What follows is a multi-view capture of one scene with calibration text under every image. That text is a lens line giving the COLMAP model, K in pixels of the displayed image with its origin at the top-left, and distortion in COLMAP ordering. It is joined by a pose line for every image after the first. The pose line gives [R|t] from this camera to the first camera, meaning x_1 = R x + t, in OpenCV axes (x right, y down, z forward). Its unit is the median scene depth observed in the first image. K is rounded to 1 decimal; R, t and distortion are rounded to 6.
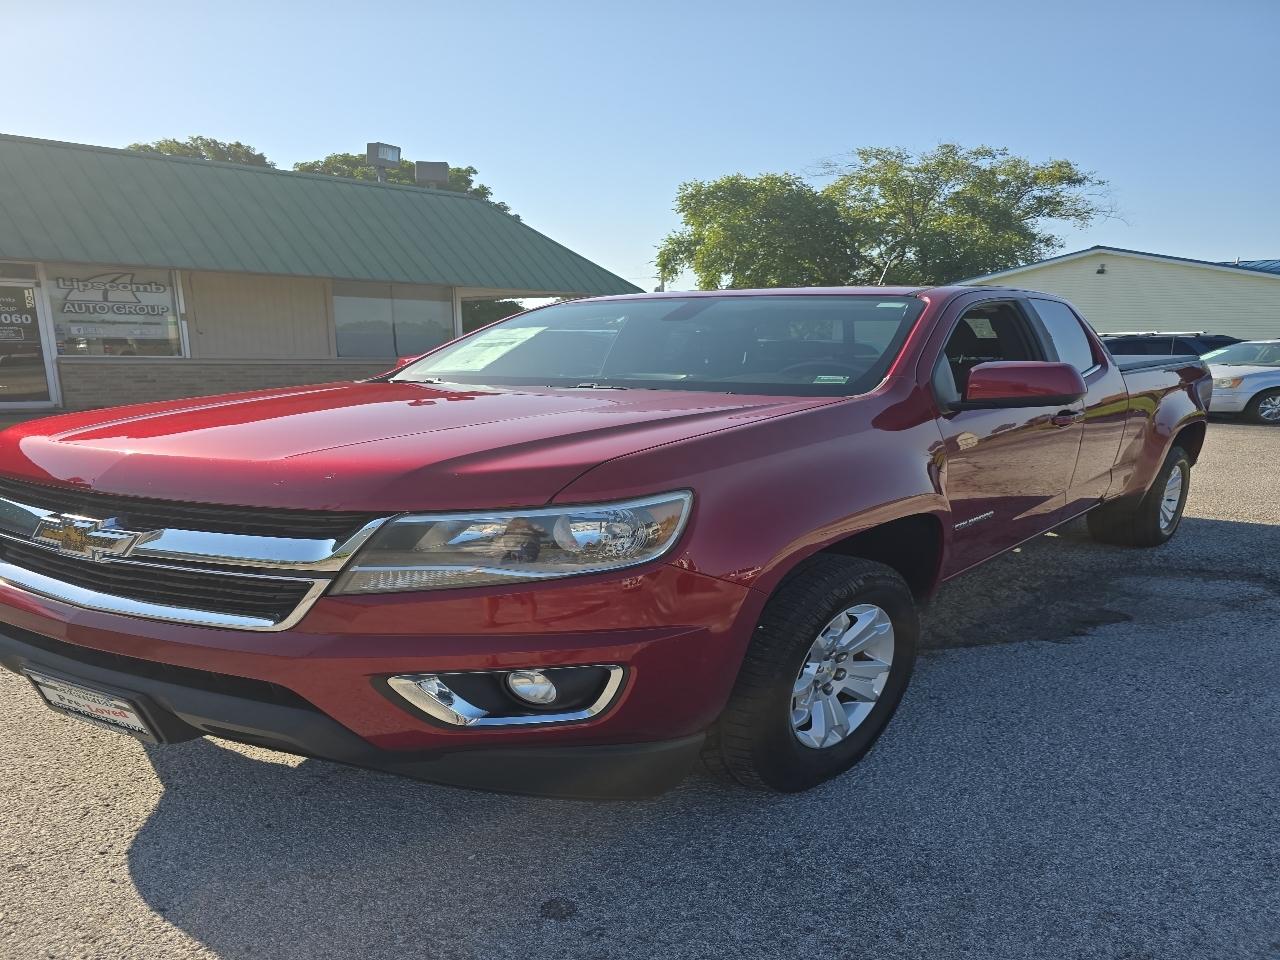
lens RADIAL K [[1245.8, 0, 640.0], [0, 1245.8, 480.0], [0, 0, 1]] dist [0.003070, -0.168879]
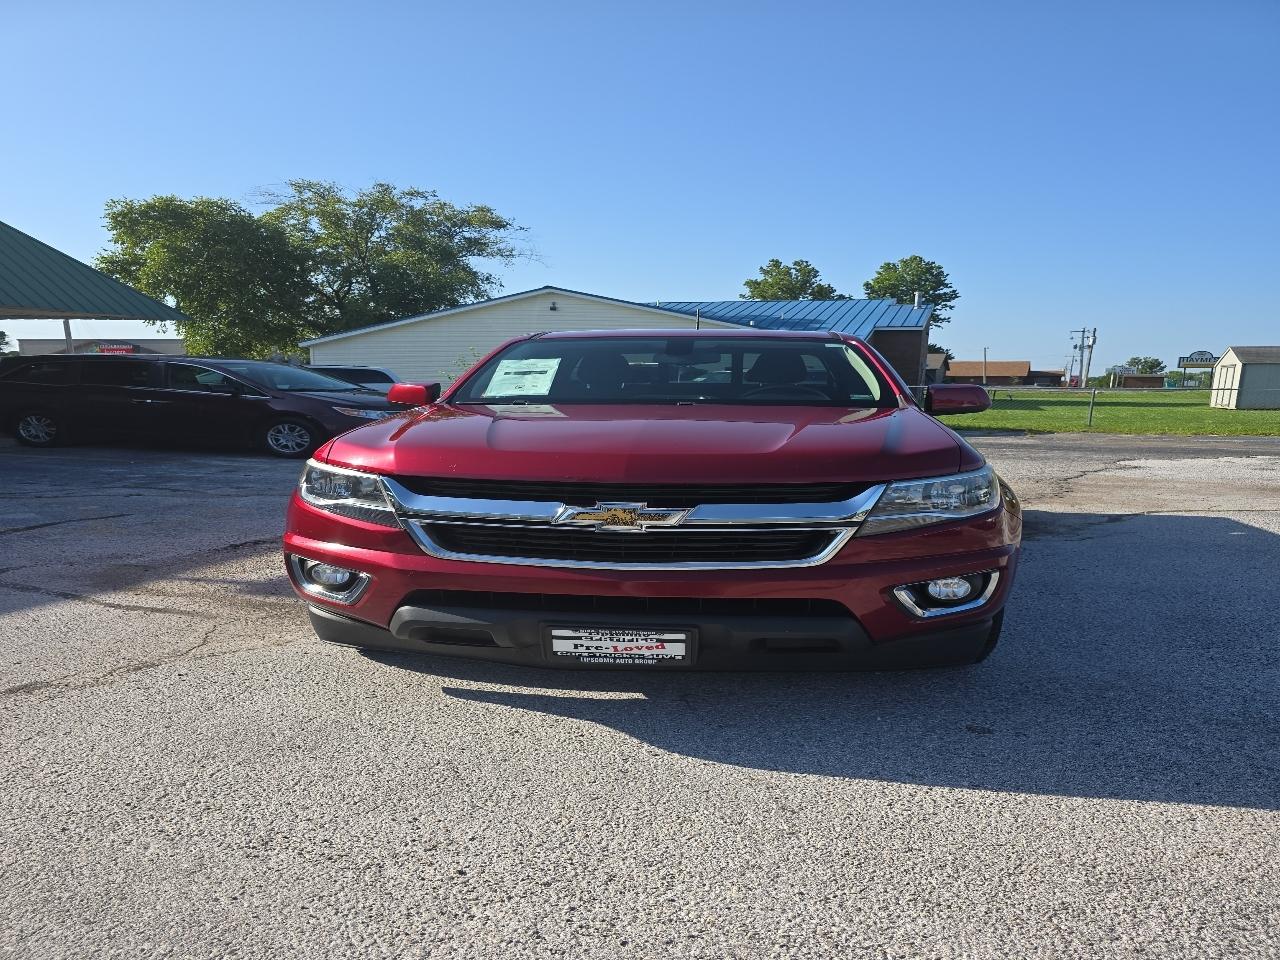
lens RADIAL K [[1245.8, 0, 640.0], [0, 1245.8, 480.0], [0, 0, 1]] dist [0.003070, -0.168879]
pose [[0.847268, -0.036019, 0.529943, -0.141303], [0.046823, 0.998879, -0.006969, 0.002332], [-0.529097, 0.030718, 0.848005, -0.015030]]
